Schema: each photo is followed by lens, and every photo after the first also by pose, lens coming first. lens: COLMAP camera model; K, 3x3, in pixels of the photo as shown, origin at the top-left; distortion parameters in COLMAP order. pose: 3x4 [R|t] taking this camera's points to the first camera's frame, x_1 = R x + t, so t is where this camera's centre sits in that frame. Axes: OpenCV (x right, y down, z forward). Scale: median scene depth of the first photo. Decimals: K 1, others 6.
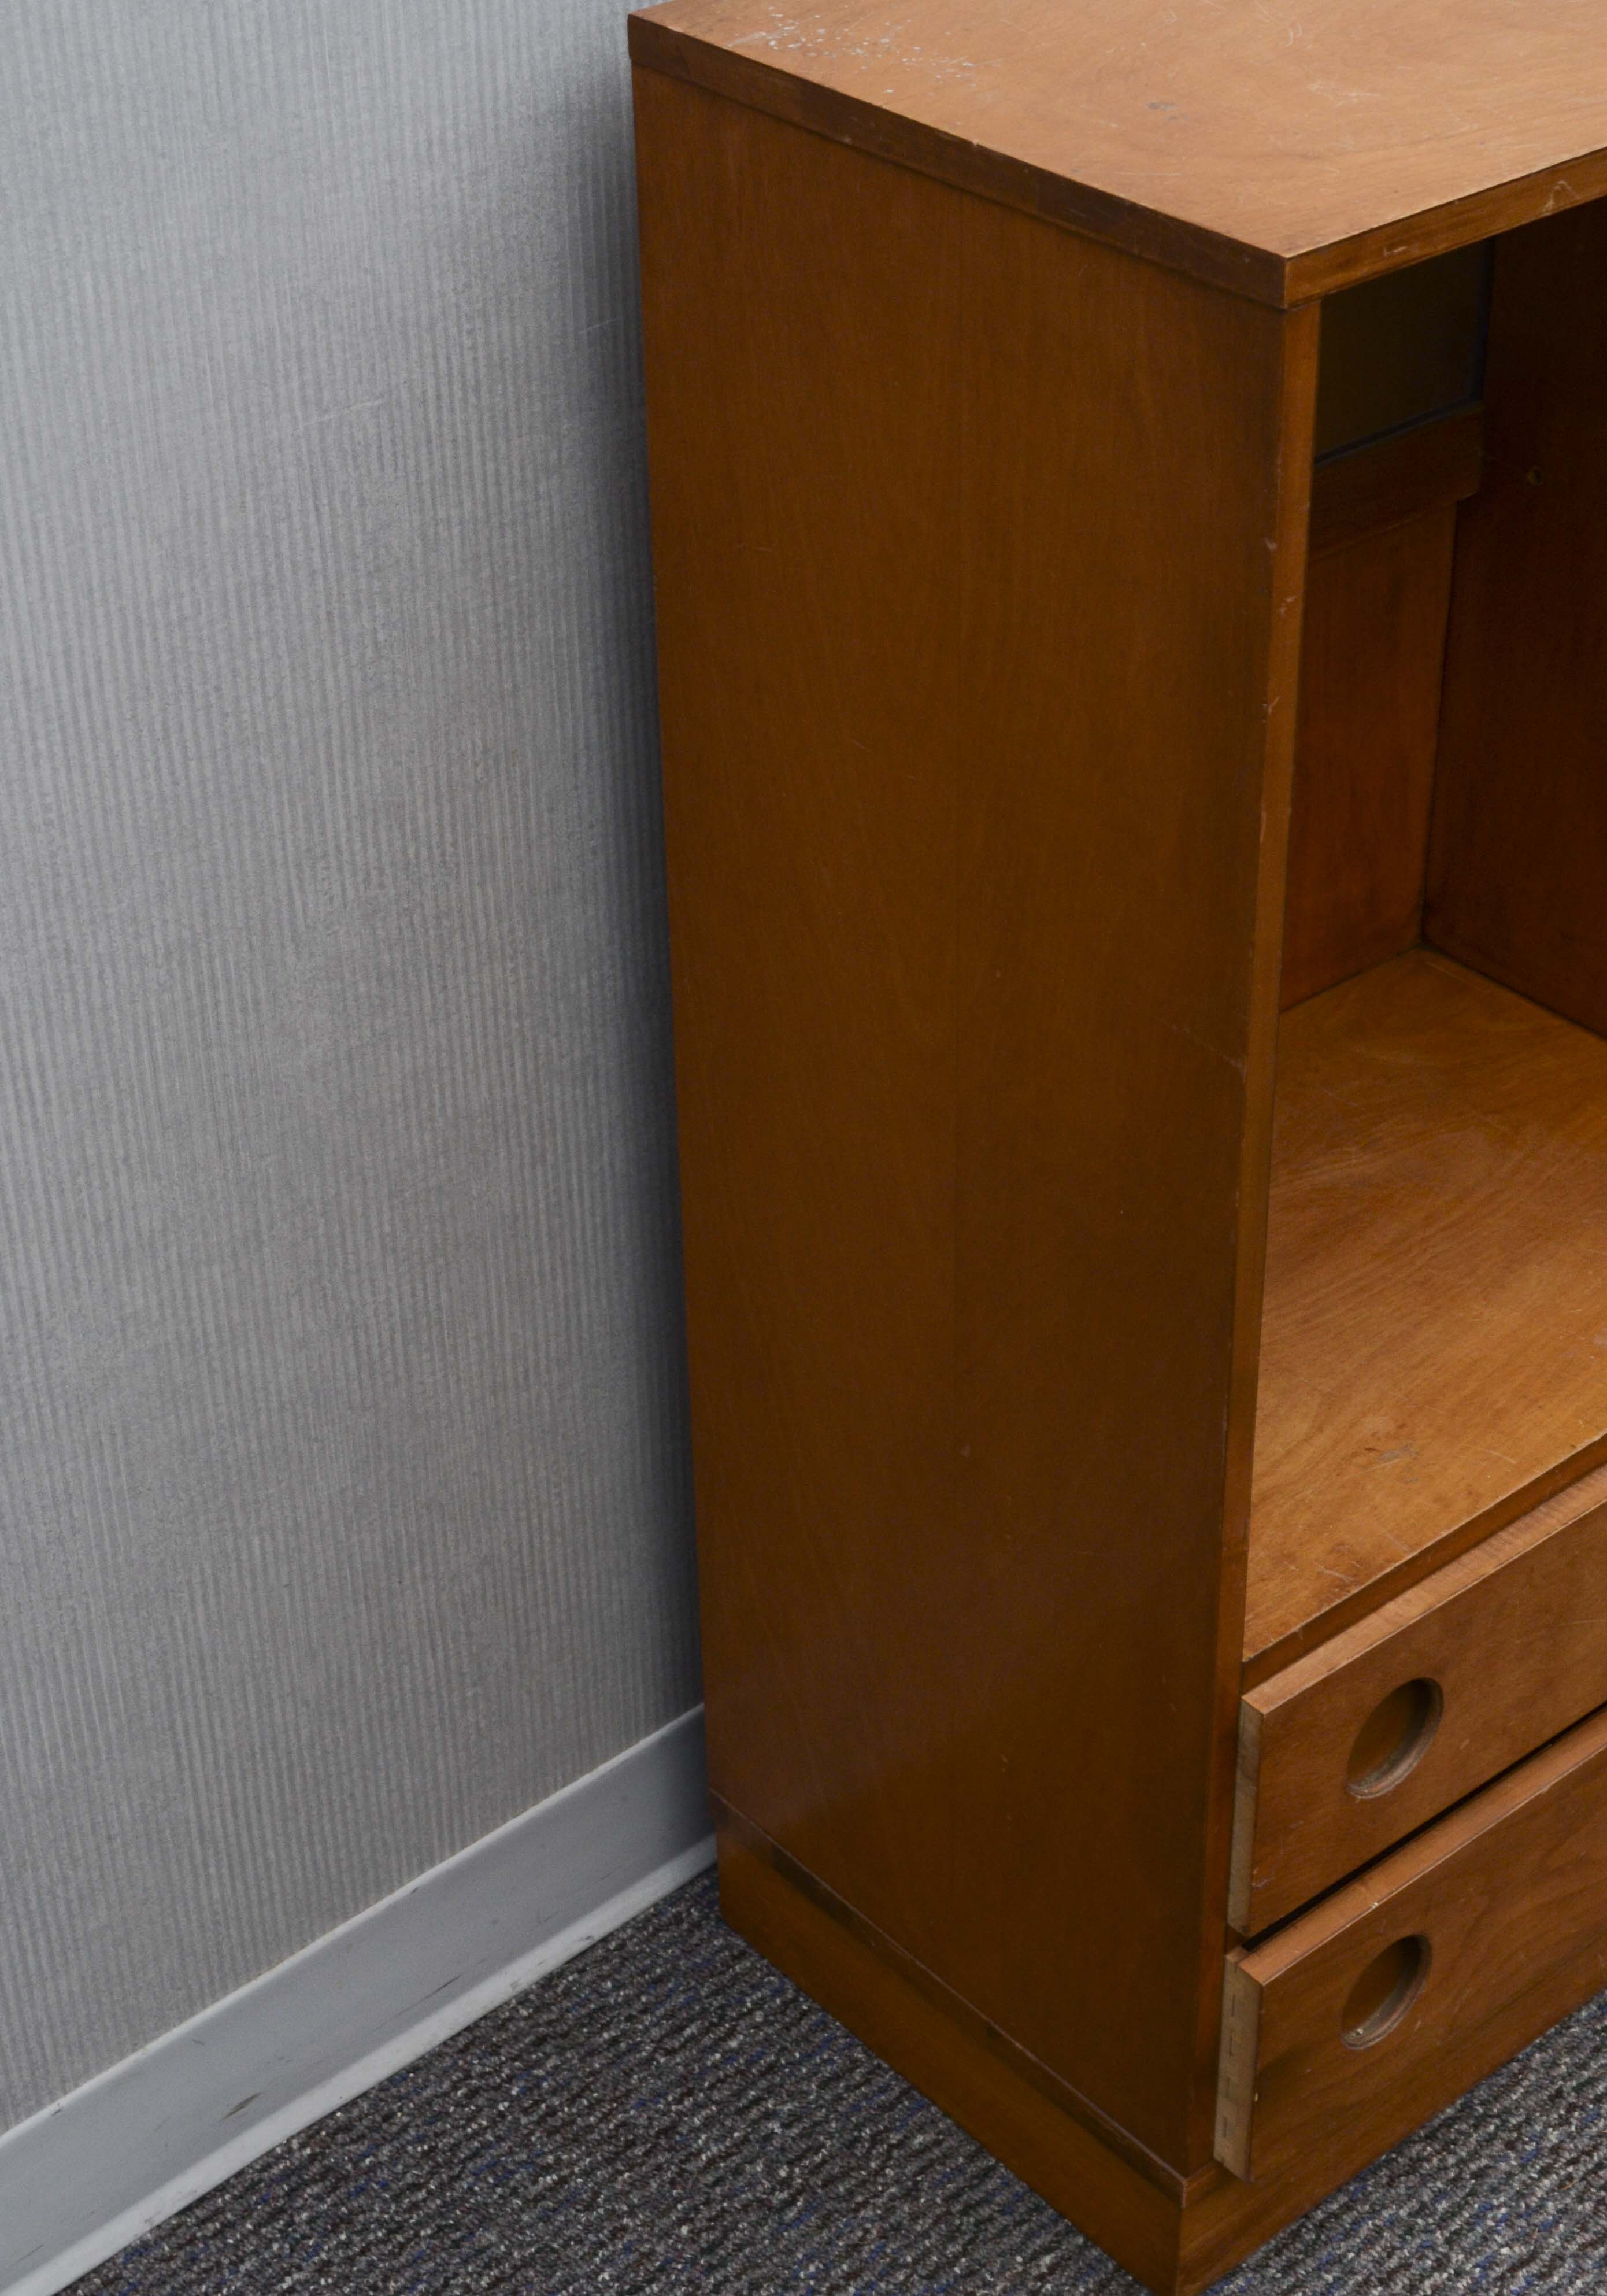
lens RADIAL K [[3687.7, 0, 805.0], [0, 3687.7, 1157.7], [0, 0, 1]] dist [-0.023697, 0.000000]
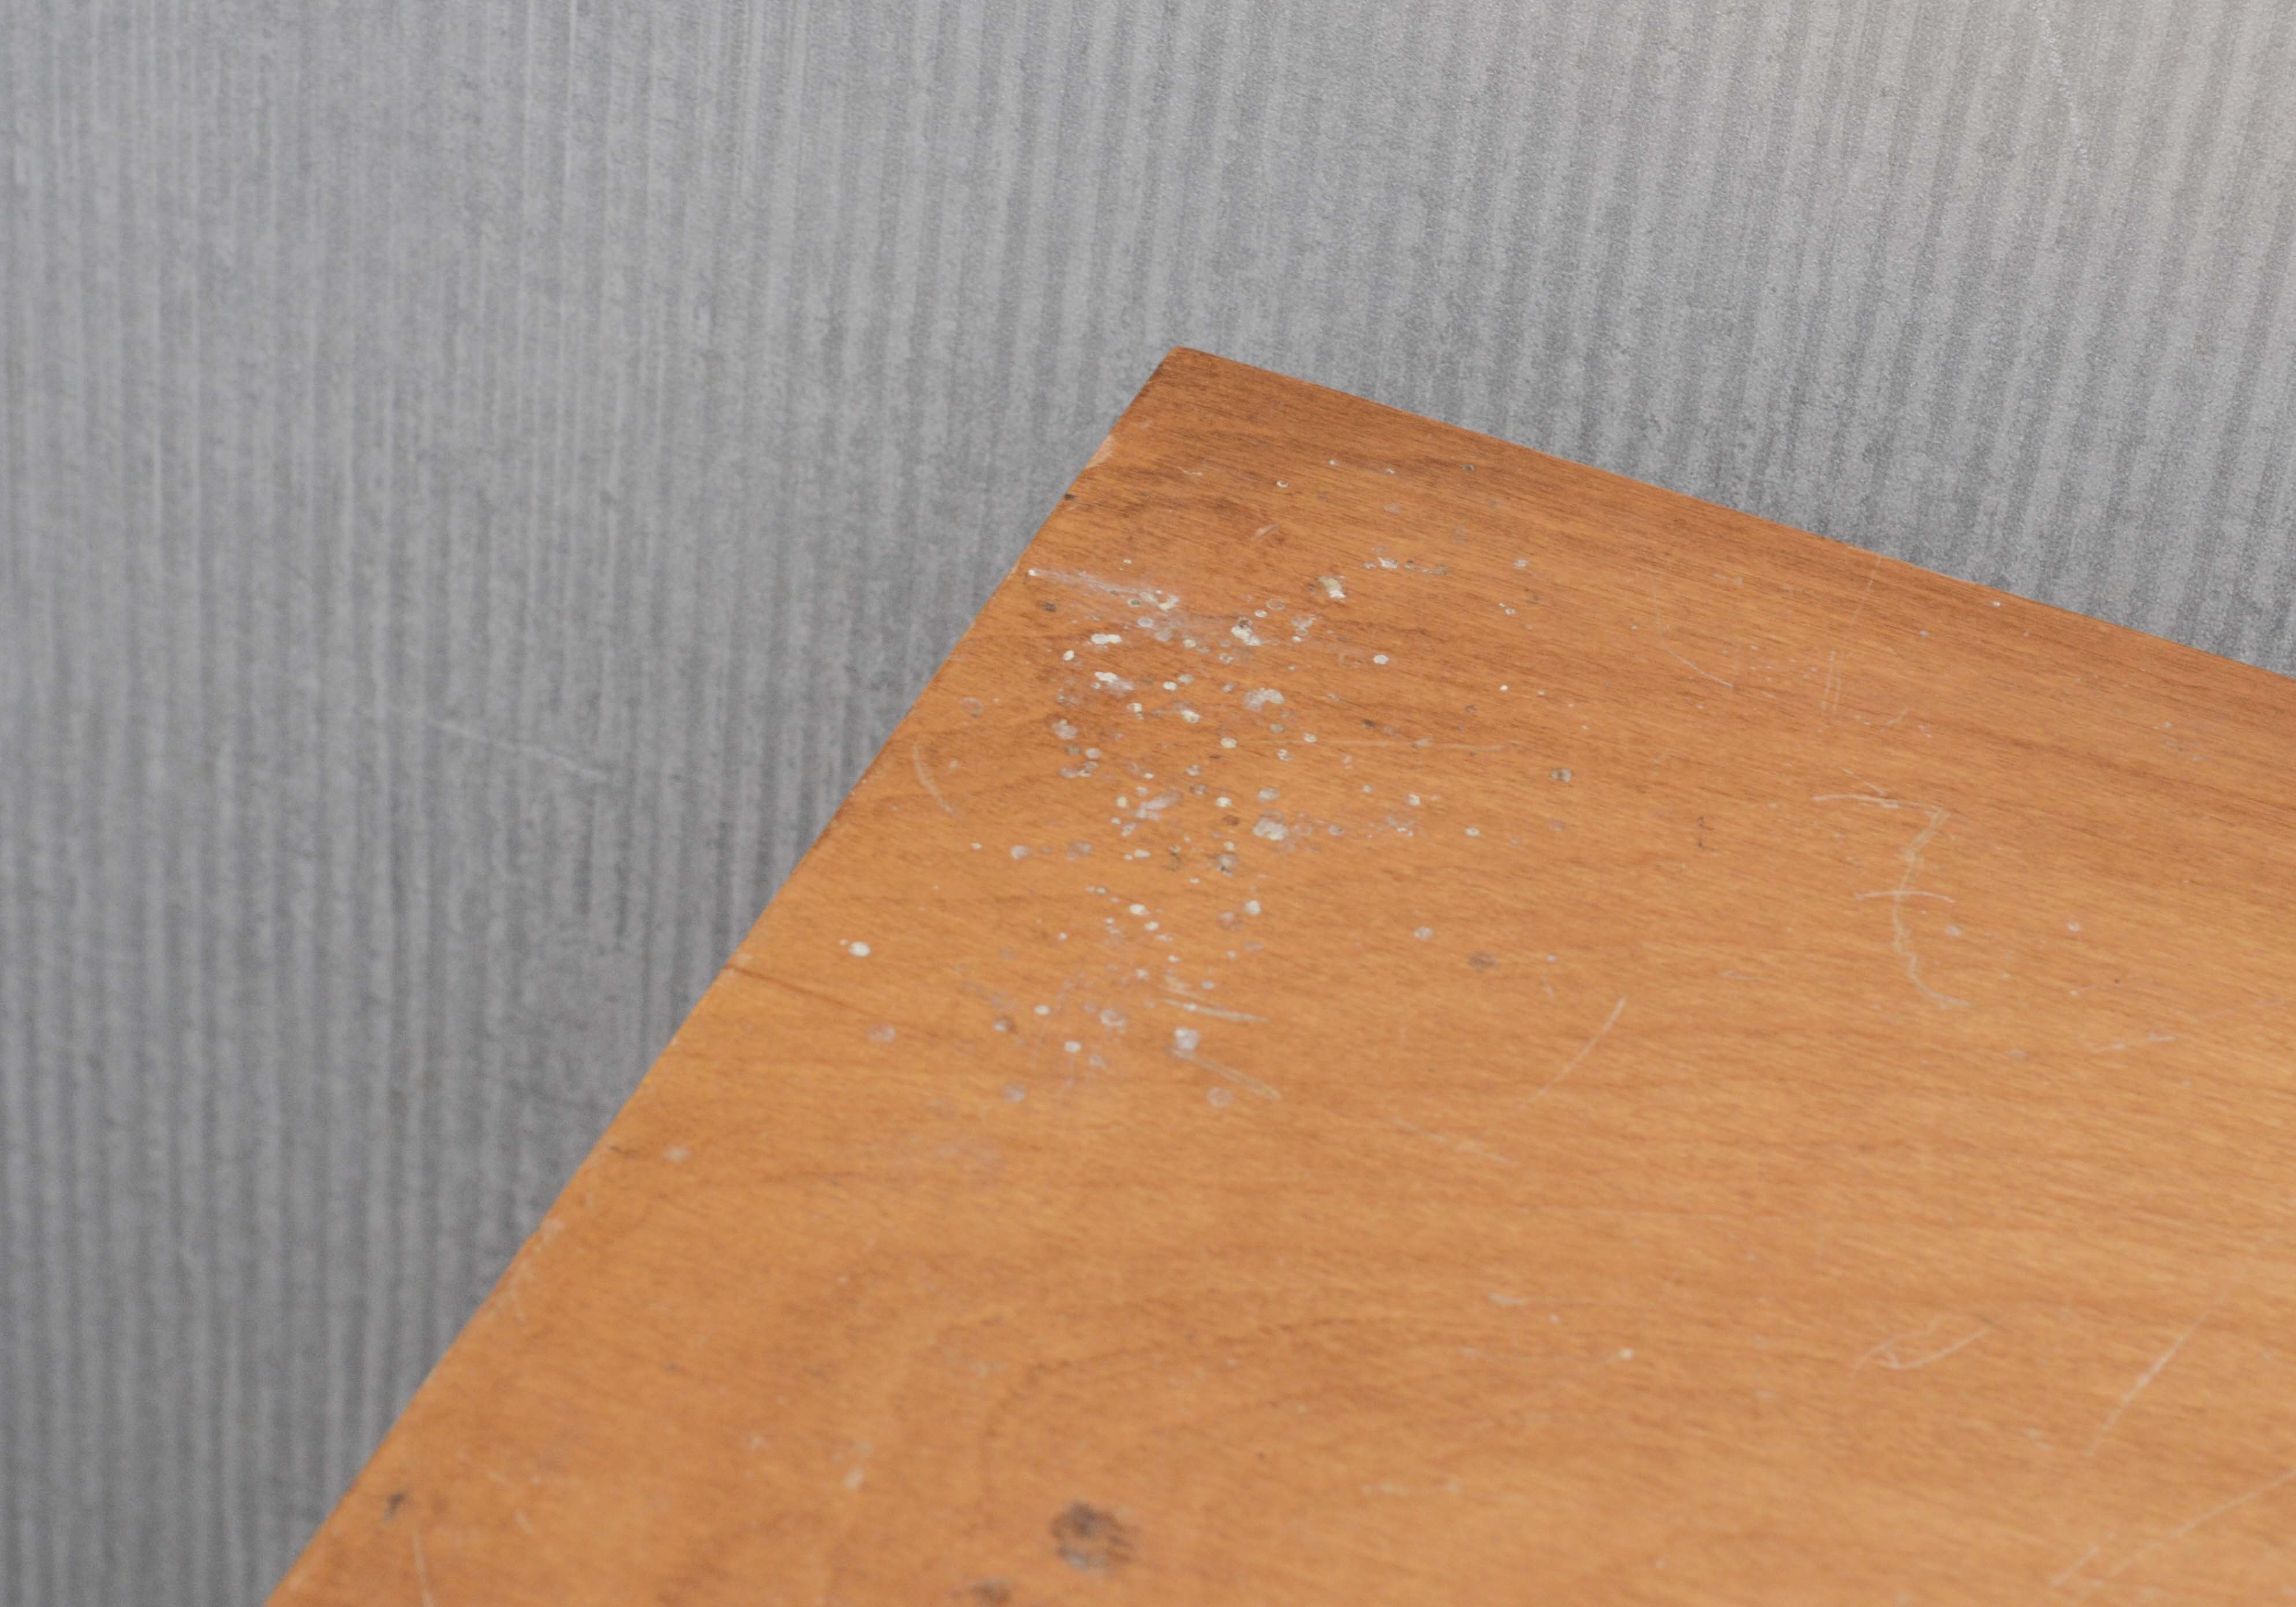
lens RADIAL K [[5998.6, 0, 1147.3], [0, 5998.6, 807.1], [0, 0, 1]] dist [0.012614, 0.000000]
pose [[0.487309, 0.597586, -0.636727, 0.345199], [-0.585324, 0.764641, 0.269668, -0.429394], [0.648017, 0.241280, 0.722397, 0.585785]]
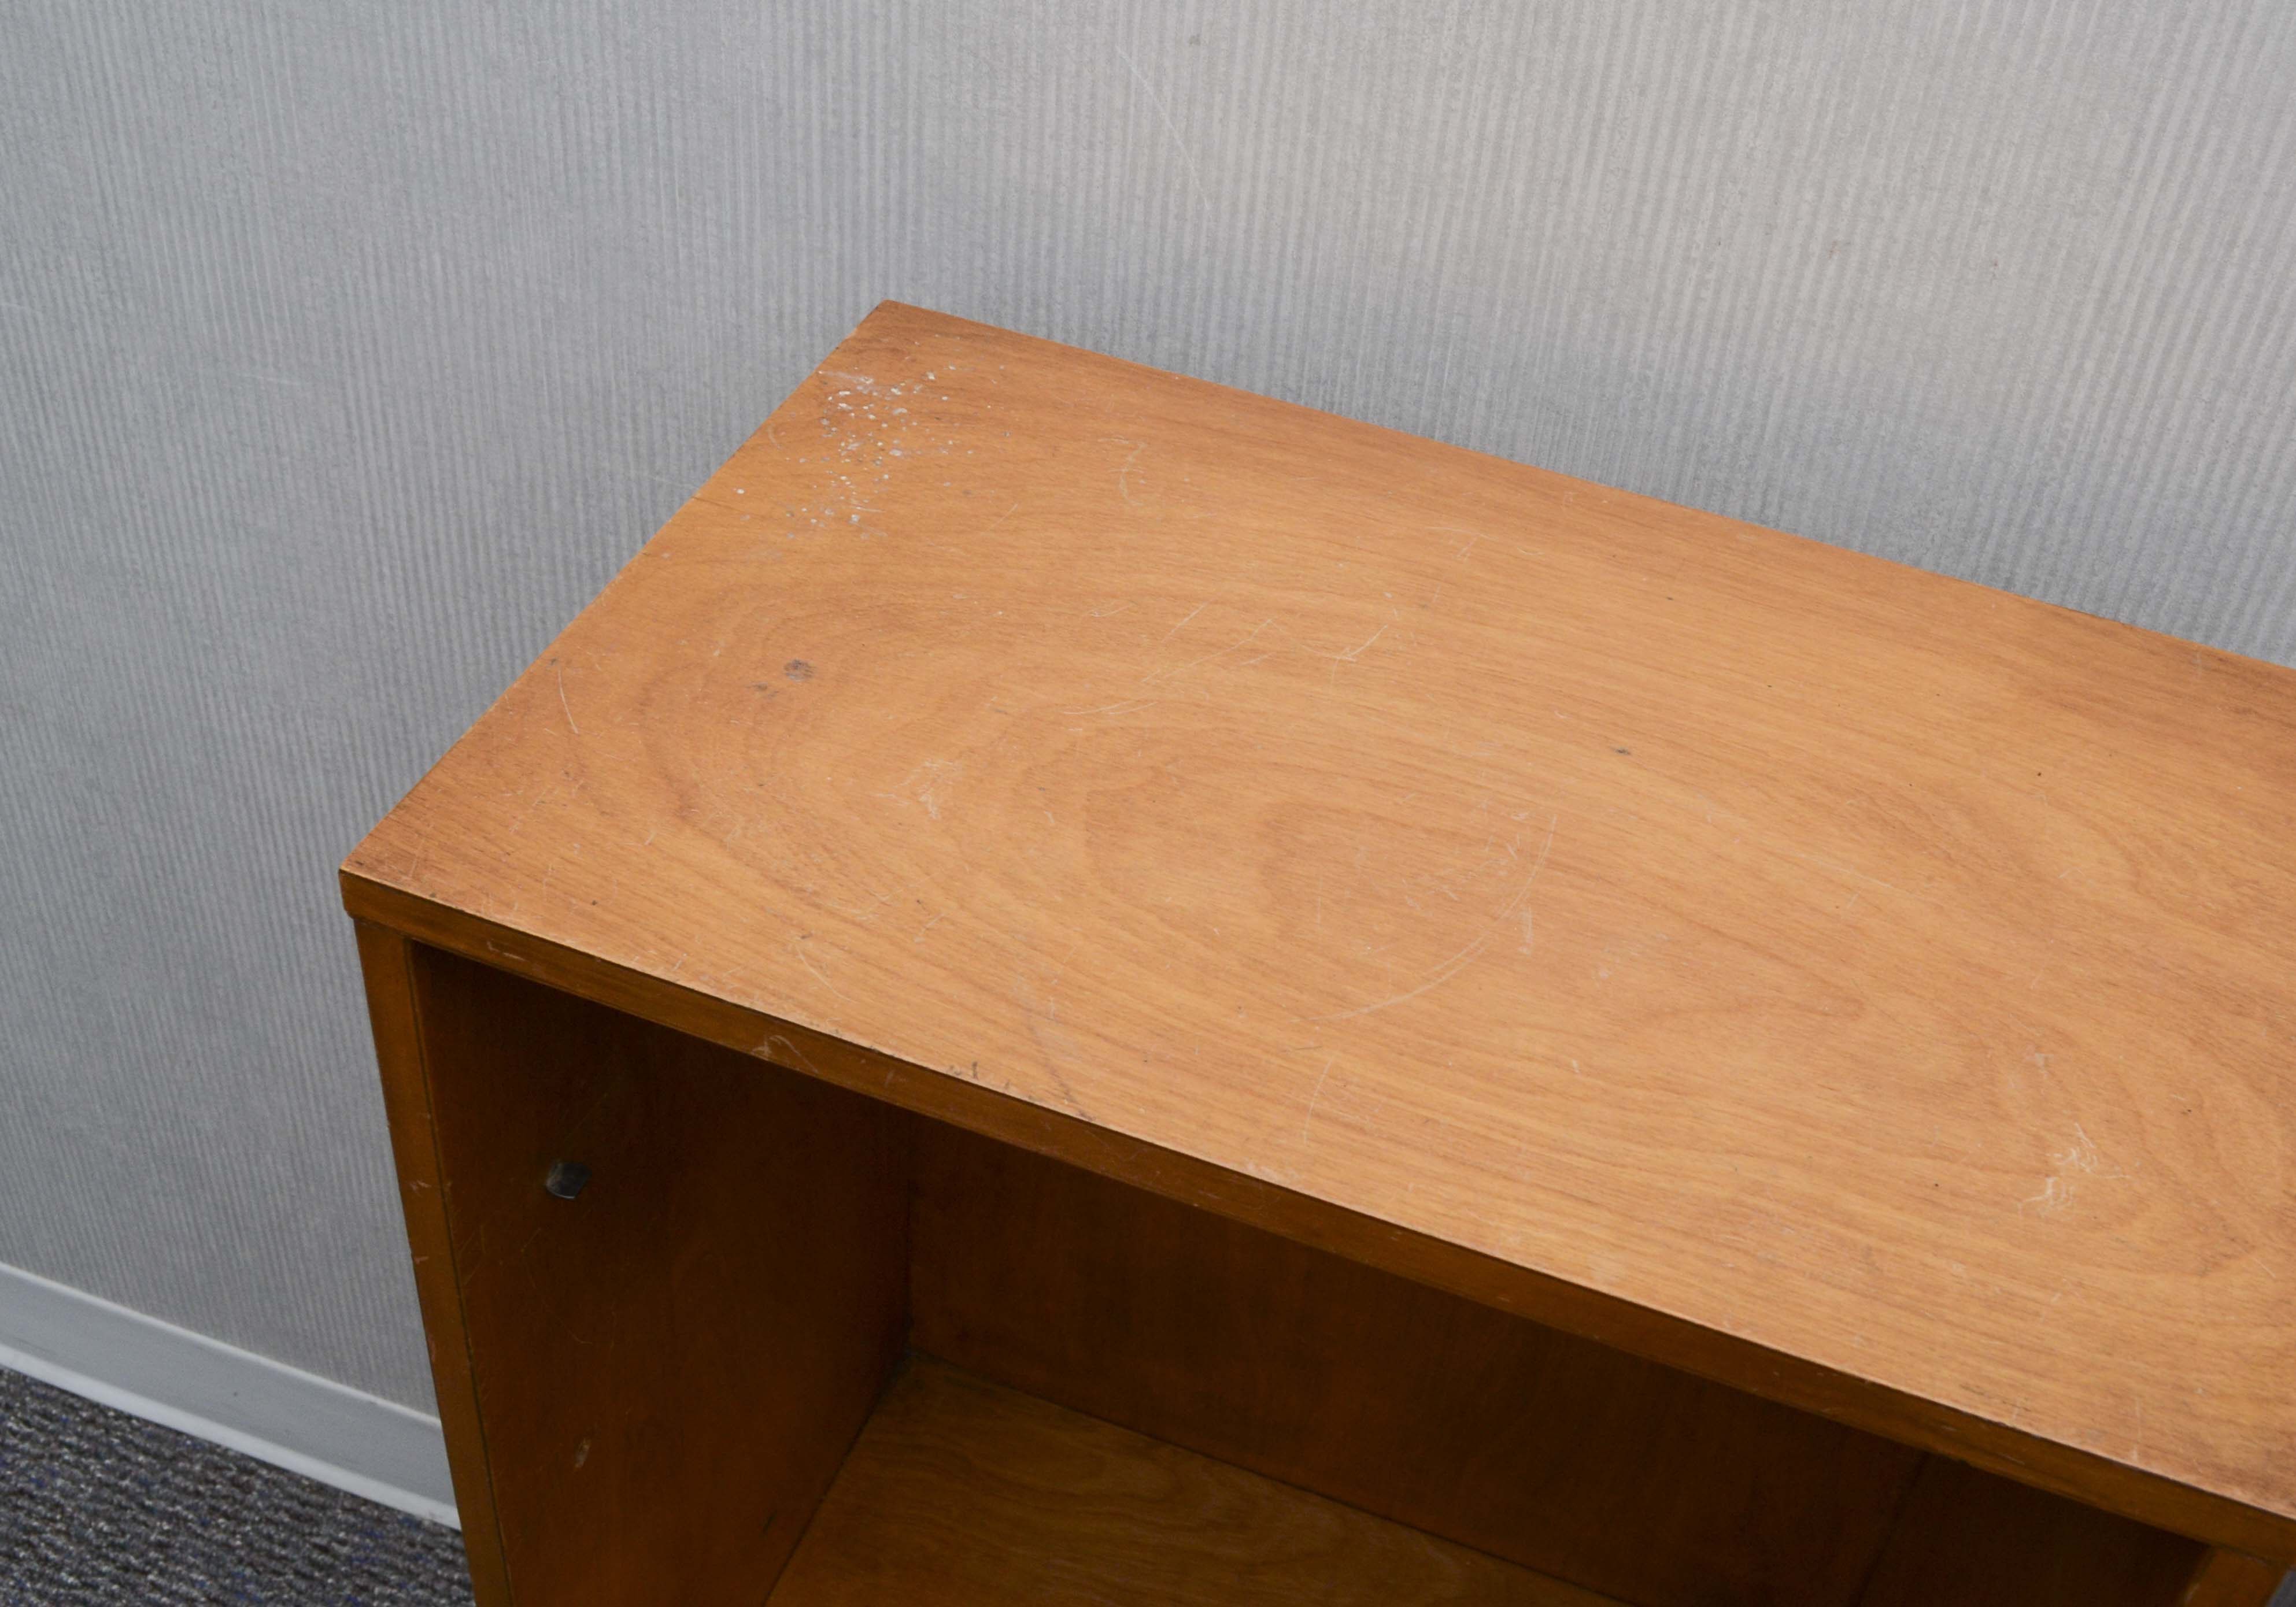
lens RADIAL K [[2531.0, 0, 1152.3], [0, 2531.0, 778.7], [0, 0, 1]] dist [-0.079594, 0.000000]
pose [[0.499280, 0.602260, -0.622898, 0.476318], [-0.564173, 0.771604, 0.293830, -0.446451], [0.657593, 0.204718, 0.725026, 0.585390]]
